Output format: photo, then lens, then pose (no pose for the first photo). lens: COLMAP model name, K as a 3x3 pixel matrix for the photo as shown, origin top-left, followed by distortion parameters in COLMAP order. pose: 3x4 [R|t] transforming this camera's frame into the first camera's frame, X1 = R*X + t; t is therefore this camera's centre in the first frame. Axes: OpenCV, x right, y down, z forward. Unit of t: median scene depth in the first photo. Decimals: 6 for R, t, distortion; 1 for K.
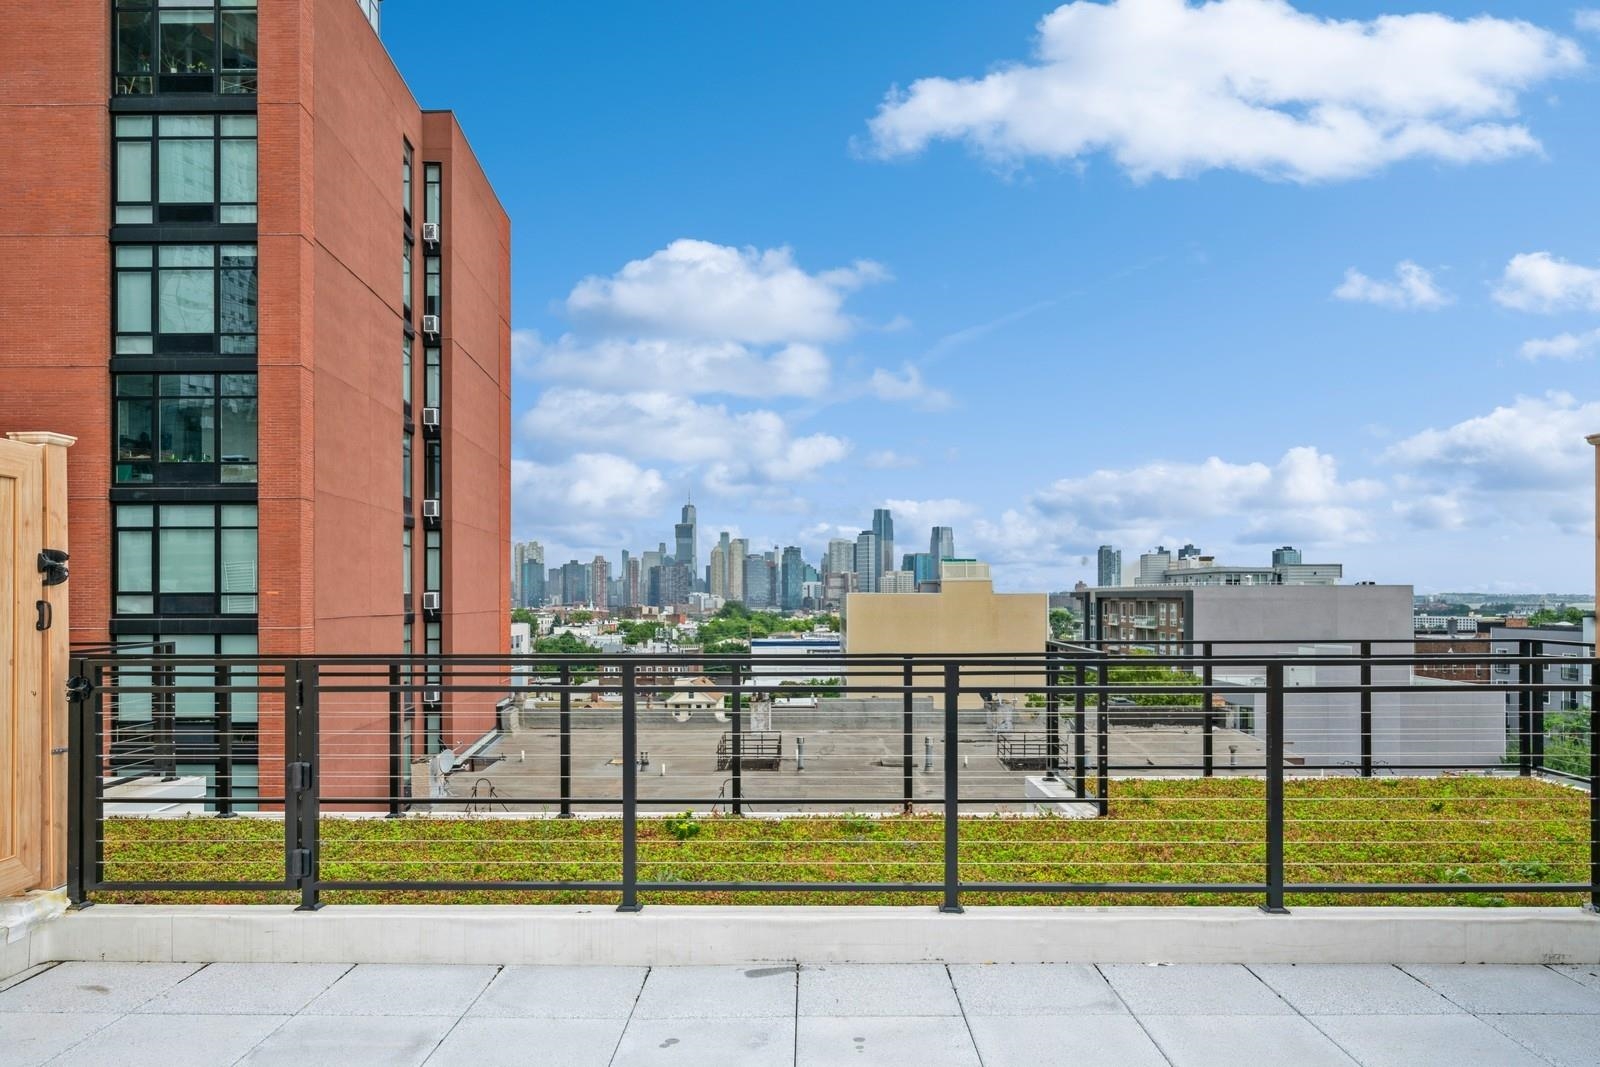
lens RADIAL K [[1075.7, 0, 796.2], [0, 1075.7, 585.4], [0, 0, 1]] dist [0.003019, 0.000105]
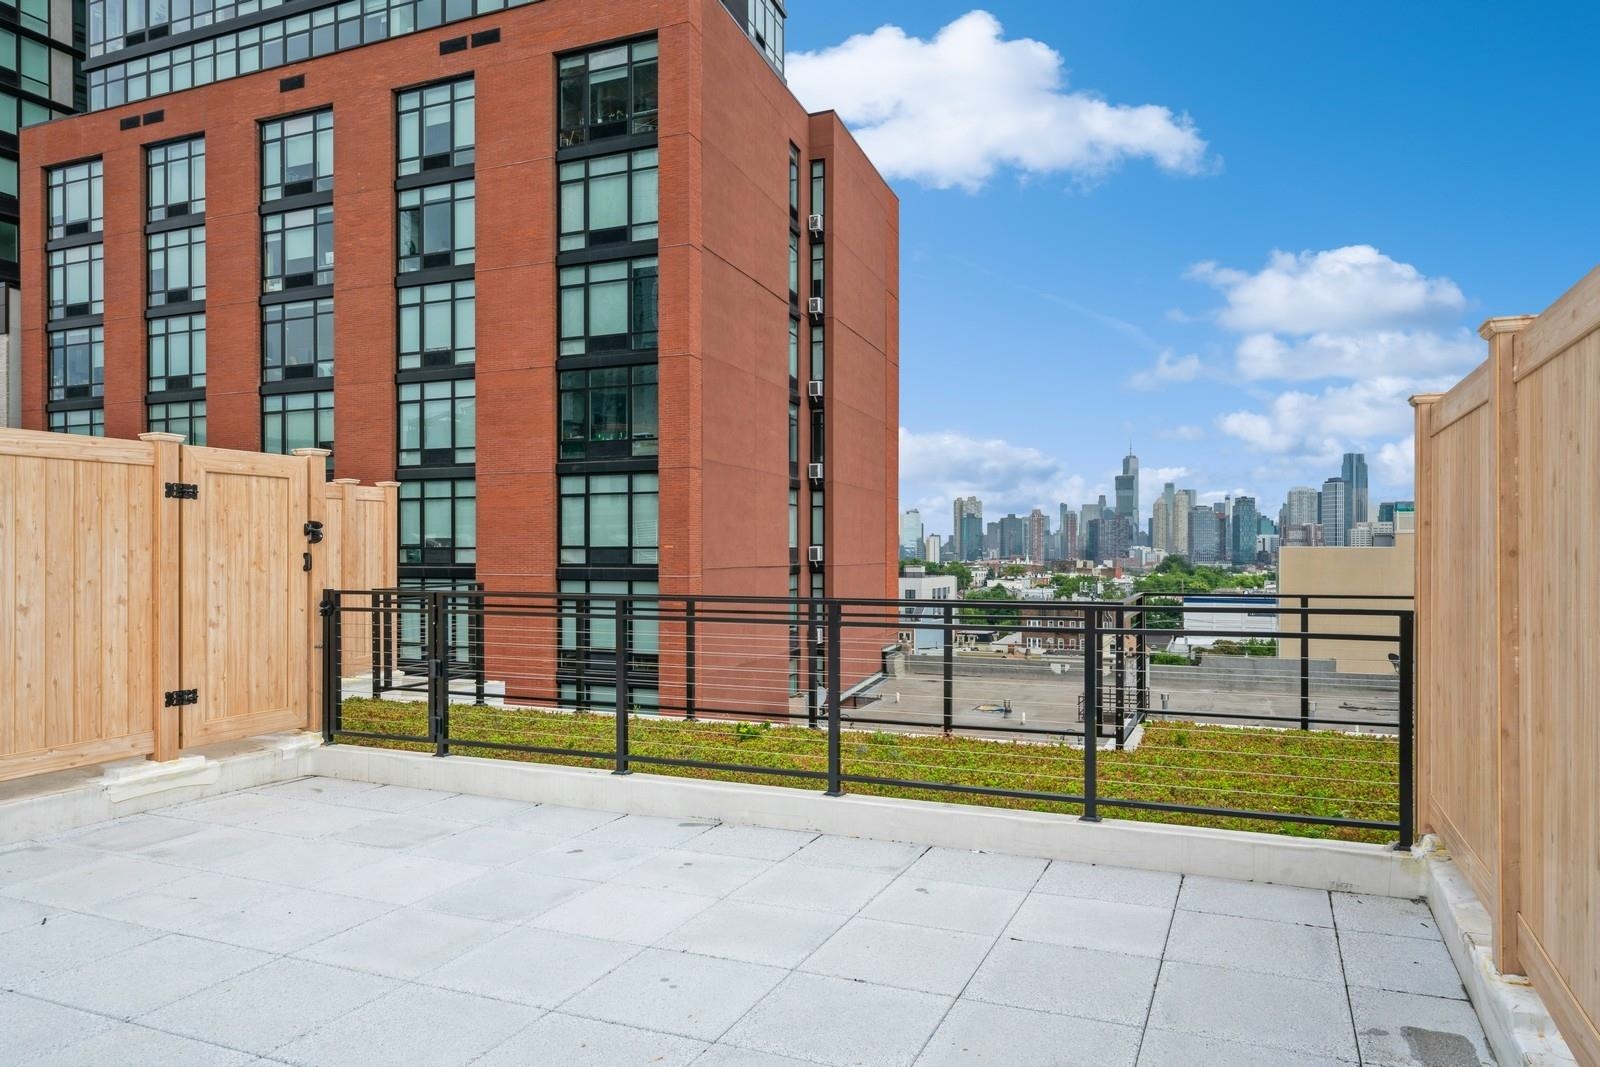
lens RADIAL K [[1061.7, 0, 798.6], [0, 1061.7, 545.2], [0, 0, 1]] dist [0.003211, 0.000239]
pose [[0.922378, -0.000528, -0.386288, 0.099361], [0.002735, 0.999983, 0.005164, -0.000559], [0.386279, -0.005820, 0.922364, -0.031143]]
